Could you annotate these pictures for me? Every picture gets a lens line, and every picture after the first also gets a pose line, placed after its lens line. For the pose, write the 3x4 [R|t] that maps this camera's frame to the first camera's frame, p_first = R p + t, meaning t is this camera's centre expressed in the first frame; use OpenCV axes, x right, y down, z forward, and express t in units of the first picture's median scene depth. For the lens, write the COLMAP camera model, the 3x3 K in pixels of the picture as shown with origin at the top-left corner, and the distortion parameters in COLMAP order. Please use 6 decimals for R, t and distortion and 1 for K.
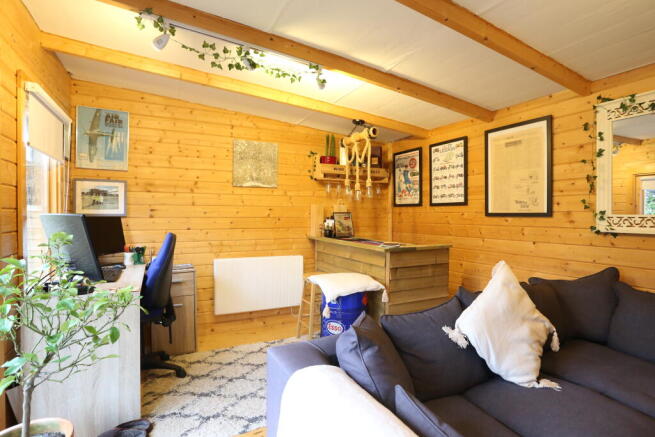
lens RADIAL K [[321.6, 0, 326.9], [0, 321.6, 214.4], [0, 0, 1]] dist [-0.038221, 0.001447]
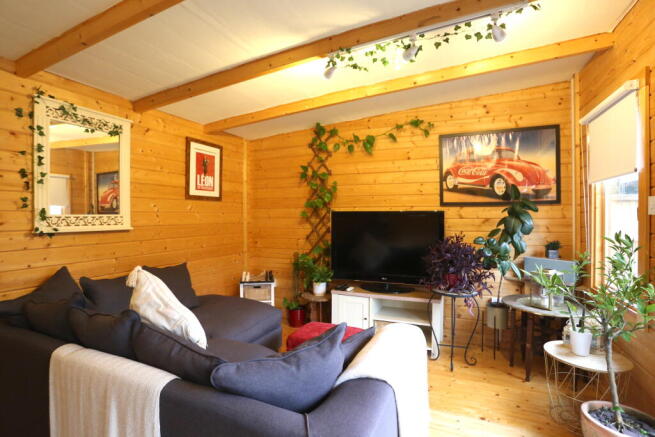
lens RADIAL K [[321.6, 0, 326.9], [0, 321.6, 214.4], [0, 0, 1]] dist [-0.038221, 0.001447]
pose [[-0.584504, 0.001920, 0.811388, -0.378366], [0.002342, 0.999997, -0.000679, 0.002904], [-0.811387, 0.001504, -0.584507, 0.854318]]
